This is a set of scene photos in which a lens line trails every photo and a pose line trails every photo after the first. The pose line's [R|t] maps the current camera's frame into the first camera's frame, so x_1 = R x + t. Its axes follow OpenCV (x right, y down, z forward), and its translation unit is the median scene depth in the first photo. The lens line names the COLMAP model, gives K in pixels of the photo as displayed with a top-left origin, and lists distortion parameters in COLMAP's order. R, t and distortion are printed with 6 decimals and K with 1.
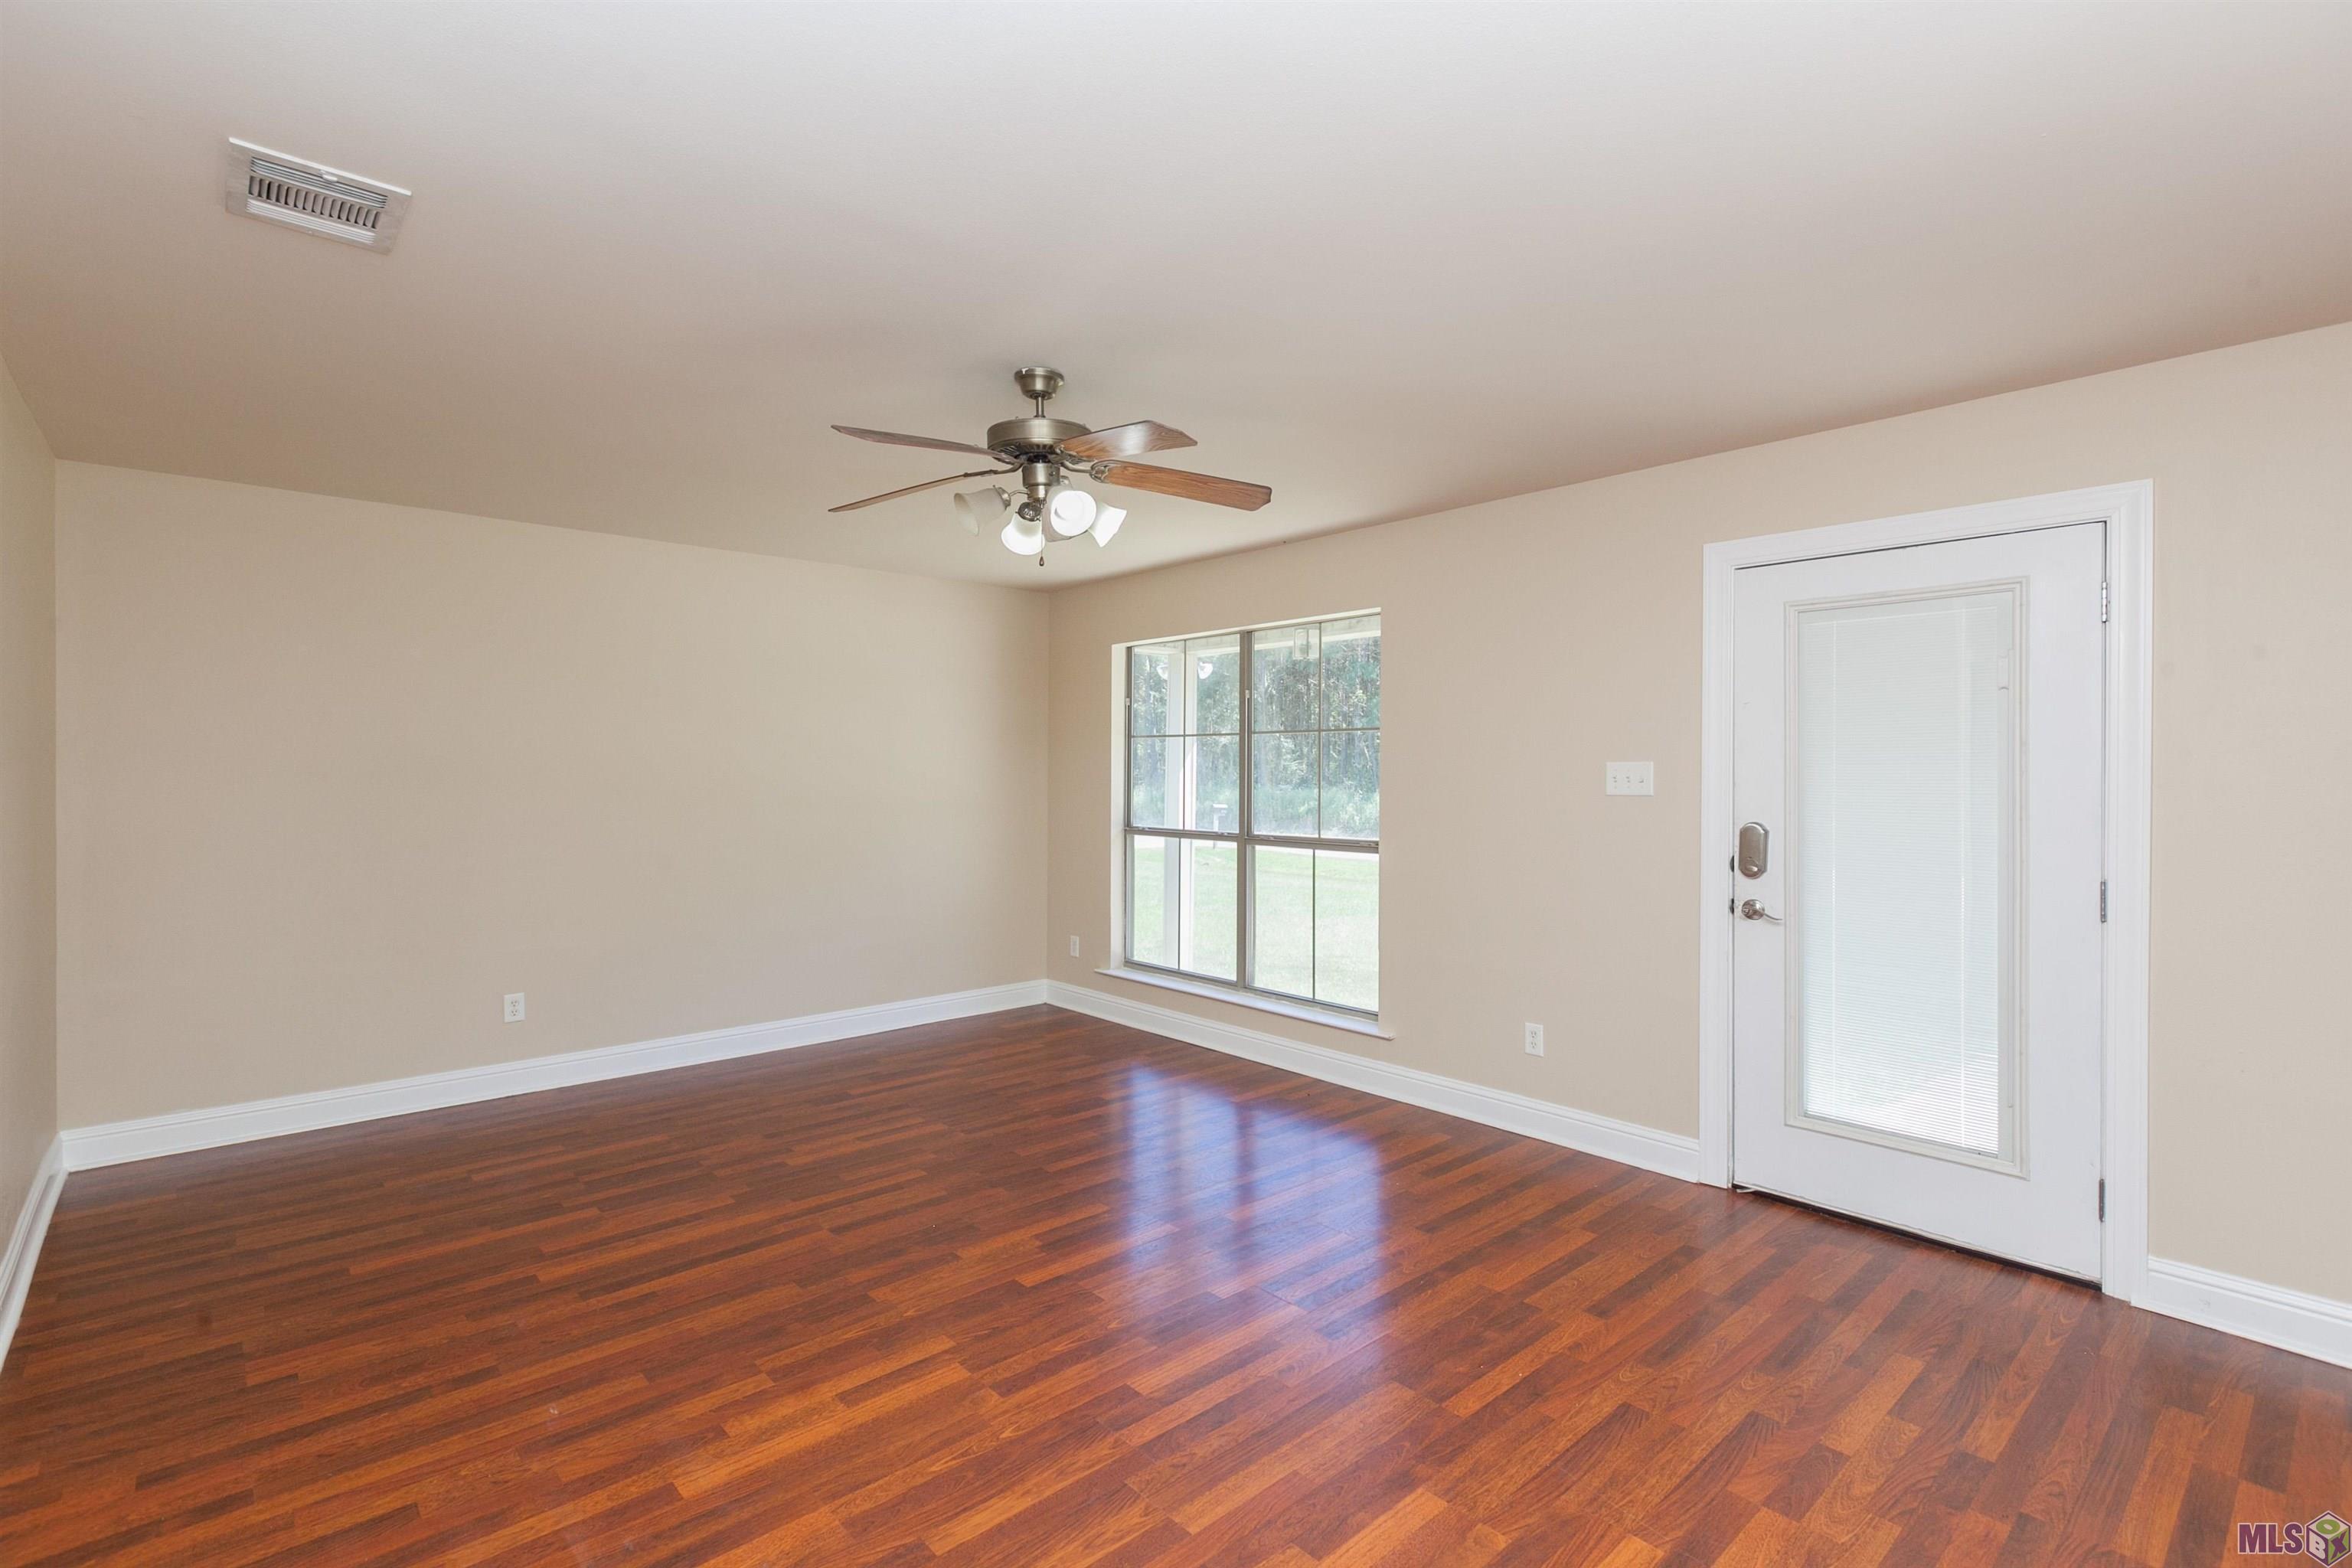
lens RADIAL K [[1090.1, 0, 1156.5], [0, 1090.1, 776.0], [0, 0, 1]] dist [0.001032, 0.000010]
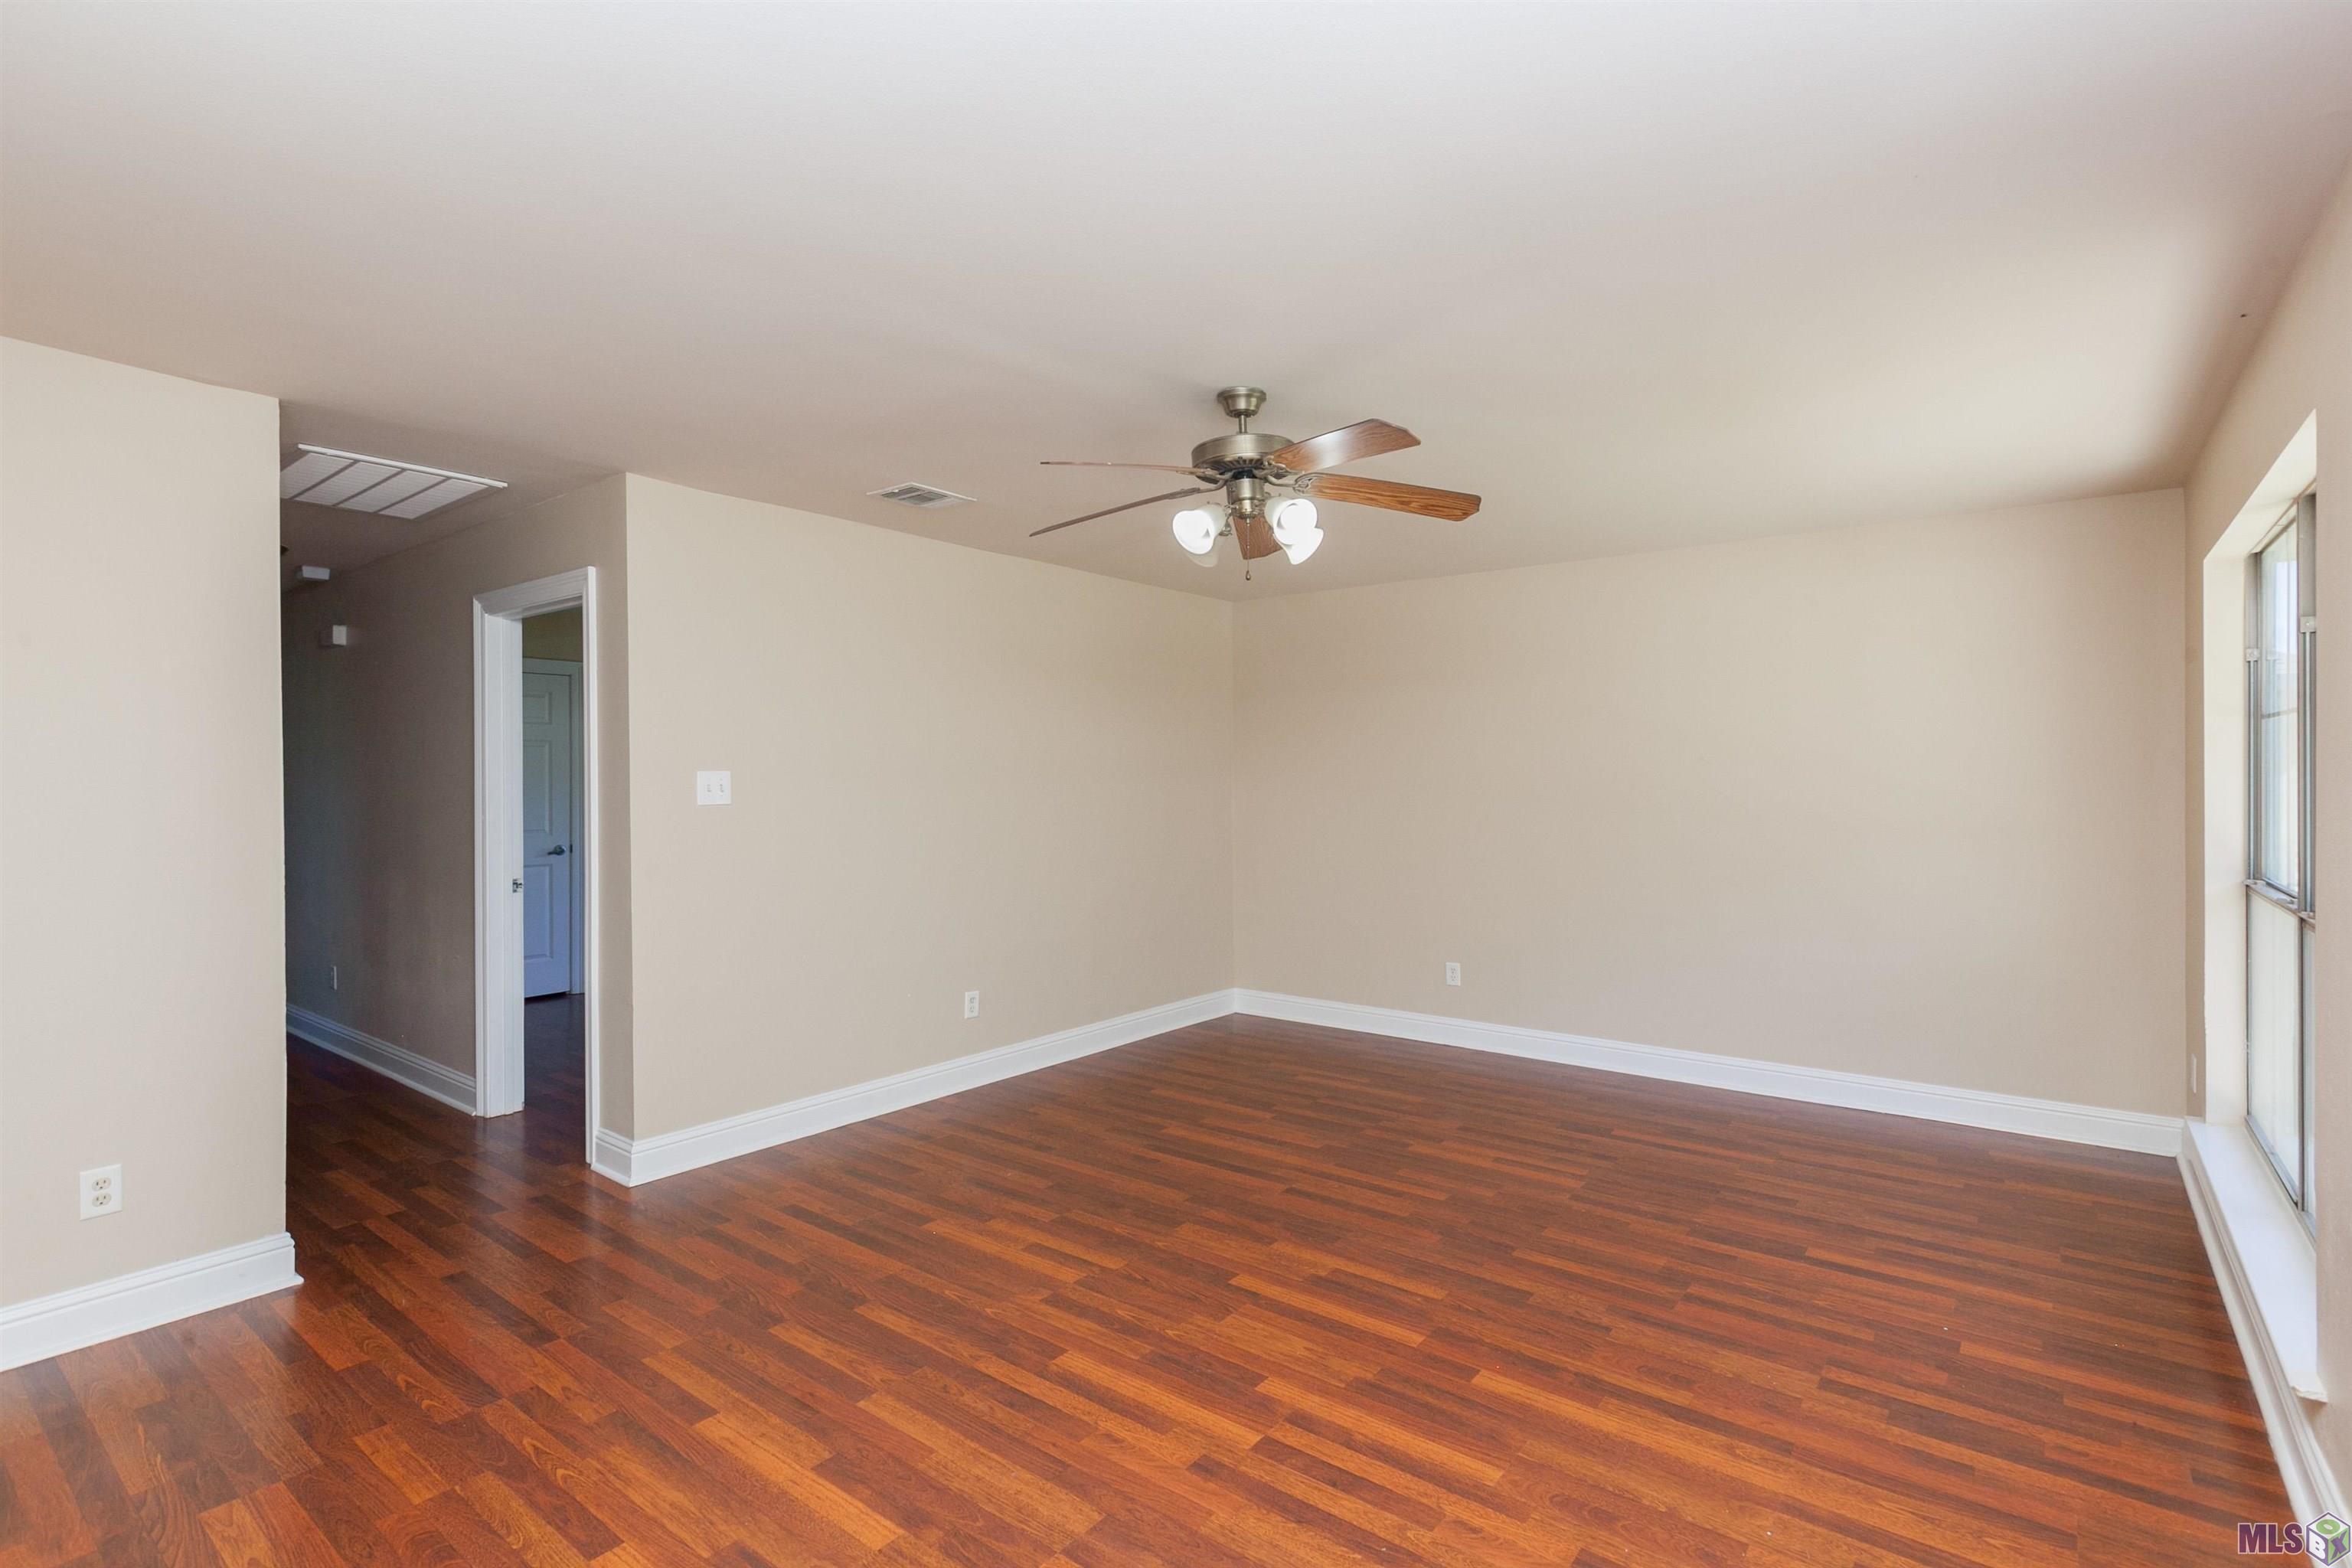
lens RADIAL K [[1090.1, 0, 1156.5], [0, 1090.1, 776.0], [0, 0, 1]] dist [0.001032, 0.000010]
pose [[0.179010, -0.003154, -0.983842, 0.814980], [-0.000006, 0.999995, -0.003207, -0.002189], [0.983847, 0.000580, 0.179009, 0.698816]]
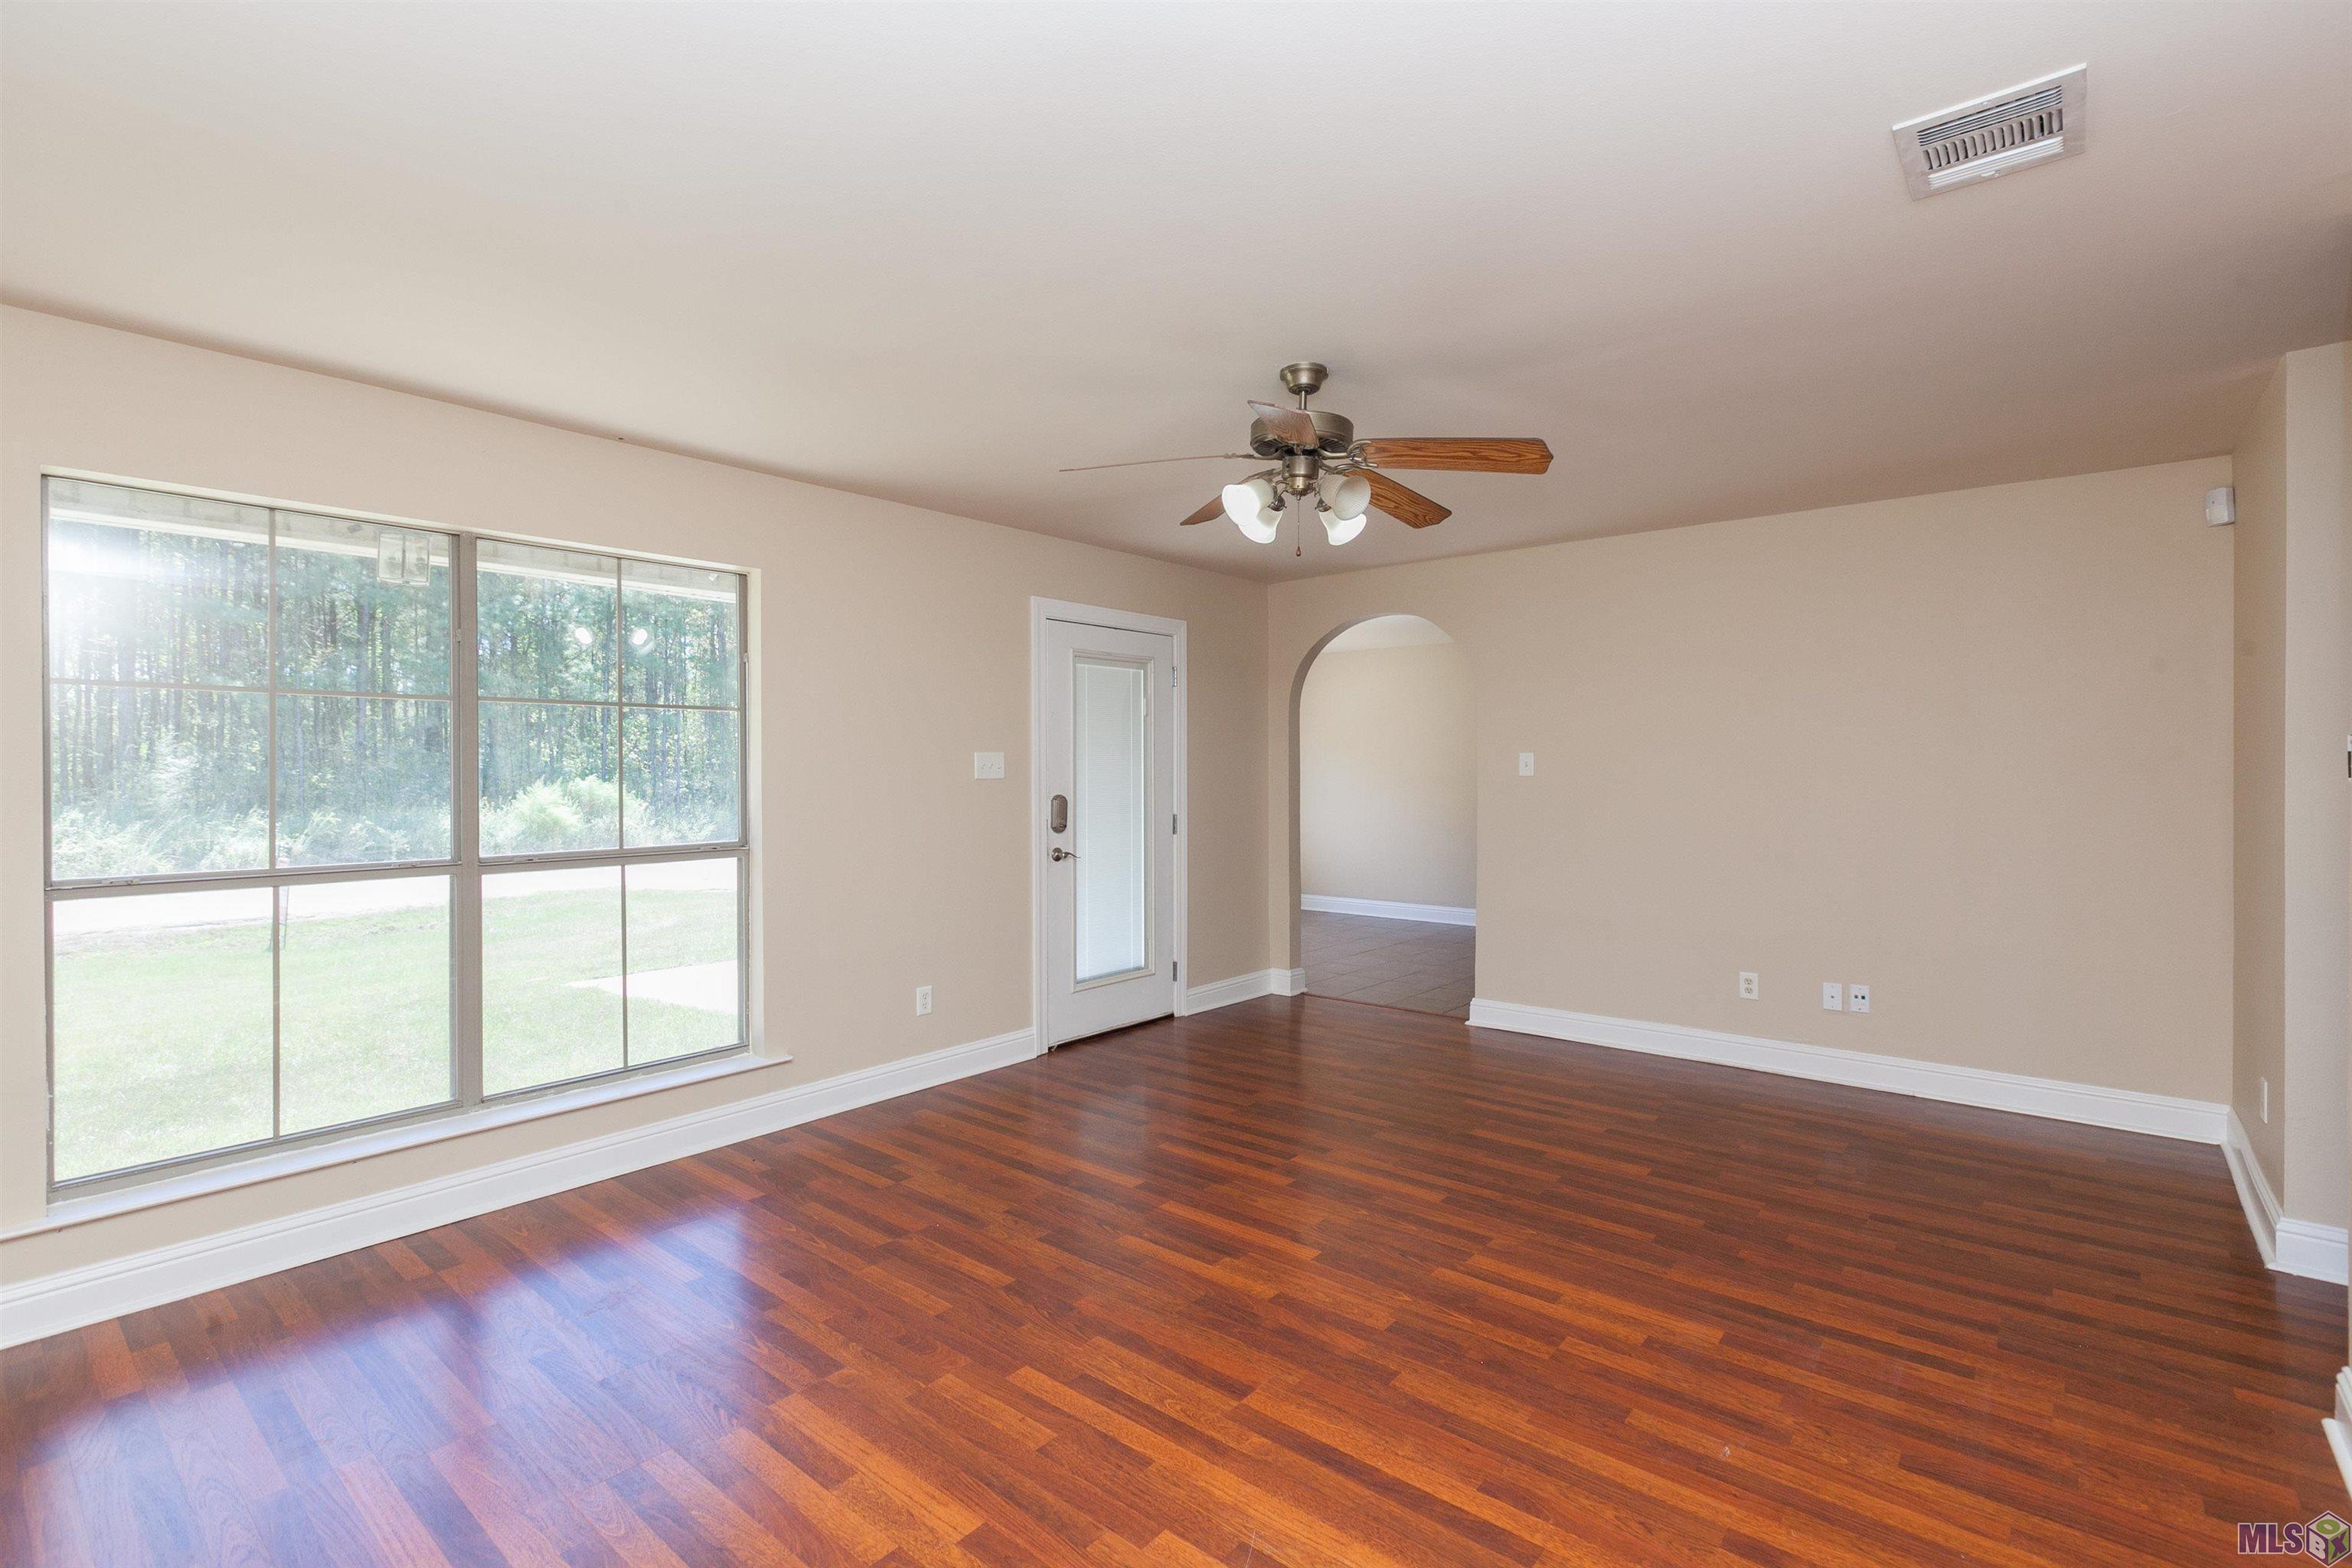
lens RADIAL K [[1098.0, 0, 1174.6], [0, 1098.0, 756.2], [0, 0, 1]] dist [0.011426, -0.000141]
pose [[-0.162466, 0.004817, 0.986702, -1.061074], [0.003977, 0.999983, -0.004227, -0.003175], [-0.986706, 0.003237, -0.162482, 1.218727]]
